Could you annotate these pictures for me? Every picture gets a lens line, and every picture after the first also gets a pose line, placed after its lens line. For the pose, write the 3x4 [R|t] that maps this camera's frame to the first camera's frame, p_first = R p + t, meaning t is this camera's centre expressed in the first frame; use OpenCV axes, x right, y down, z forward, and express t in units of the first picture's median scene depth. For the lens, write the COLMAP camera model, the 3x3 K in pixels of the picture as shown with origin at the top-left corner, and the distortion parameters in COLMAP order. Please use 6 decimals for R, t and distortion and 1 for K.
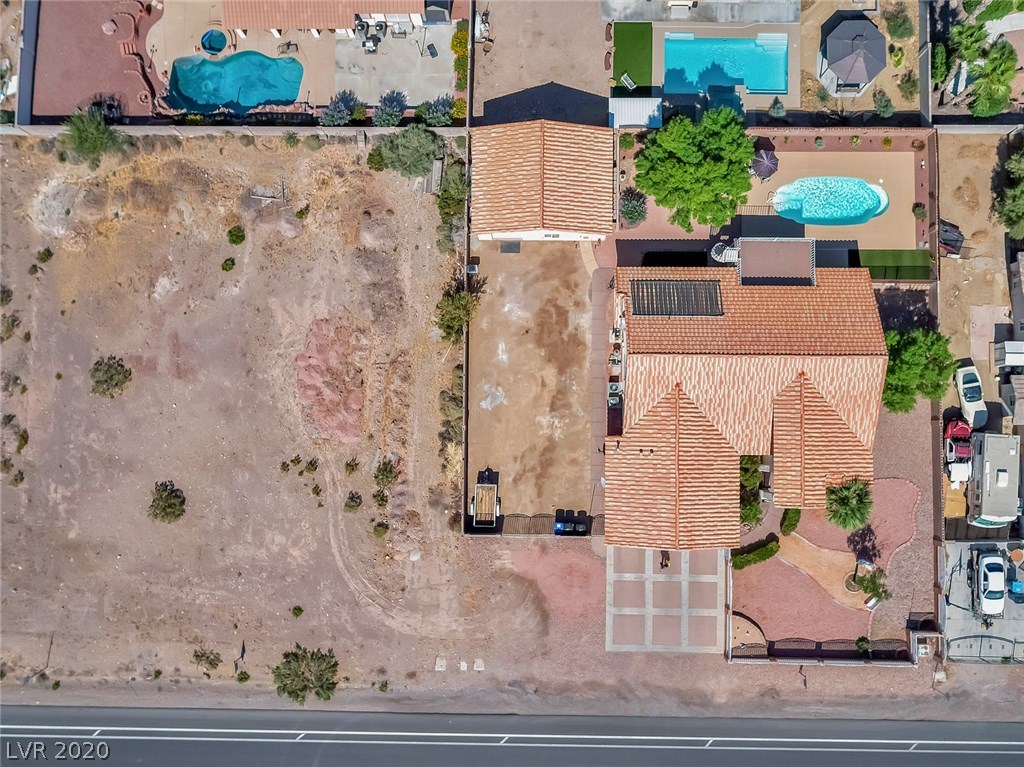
lens RADIAL K [[887.6, 0, 511.8], [0, 887.6, 382.6], [0, 0, 1]] dist [0.003871, 0.008131]
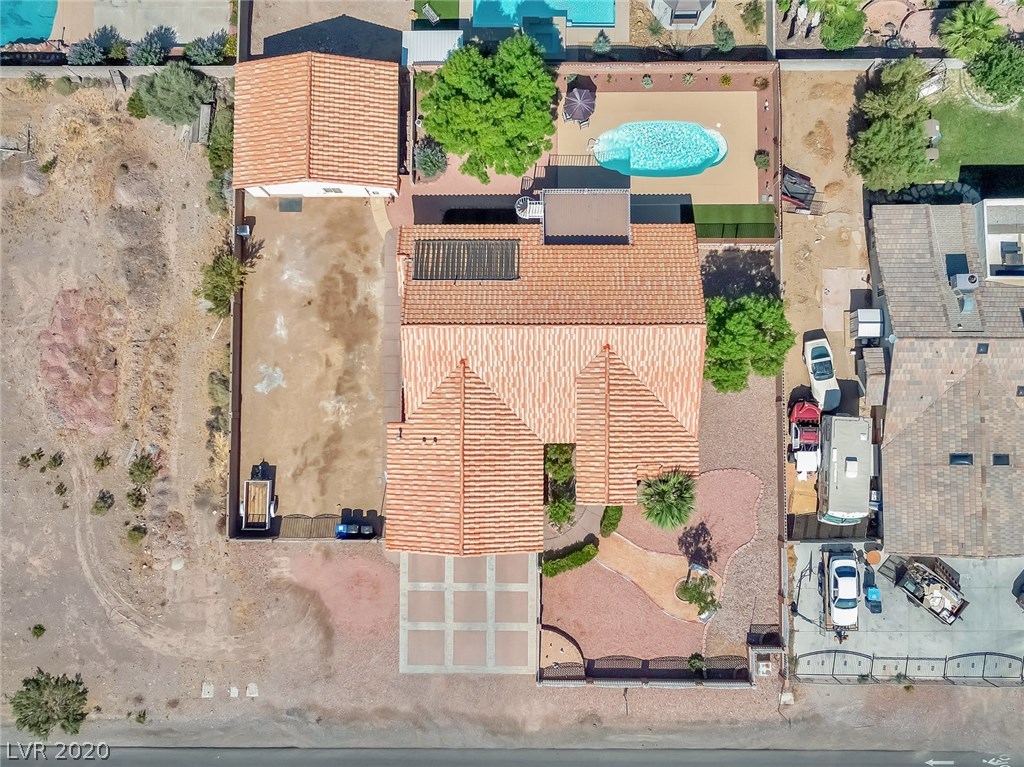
lens RADIAL K [[887.6, 0, 513.7], [0, 887.6, 382.2], [0, 0, 1]] dist [0.003871, 0.008131]
pose [[0.999958, -0.008217, 0.004089, 0.214964], [0.008202, 0.999959, 0.003723, 0.018344], [-0.004119, -0.003689, 0.999985, 0.140053]]
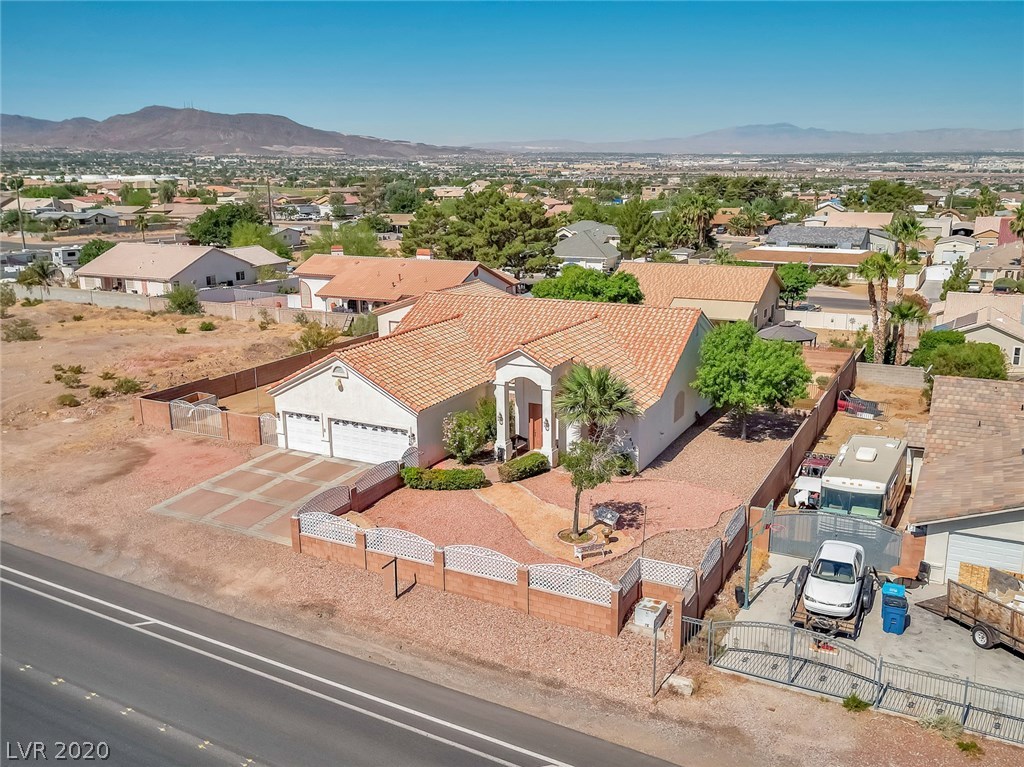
lens RADIAL K [[887.6, 0, 512.8], [0, 887.6, 380.6], [0, 0, 1]] dist [0.003871, 0.008131]
pose [[0.889278, 0.120918, -0.441093, 0.574312], [-0.456909, 0.278012, -0.844952, 0.666914], [0.020460, 0.952937, 0.302478, 0.742967]]
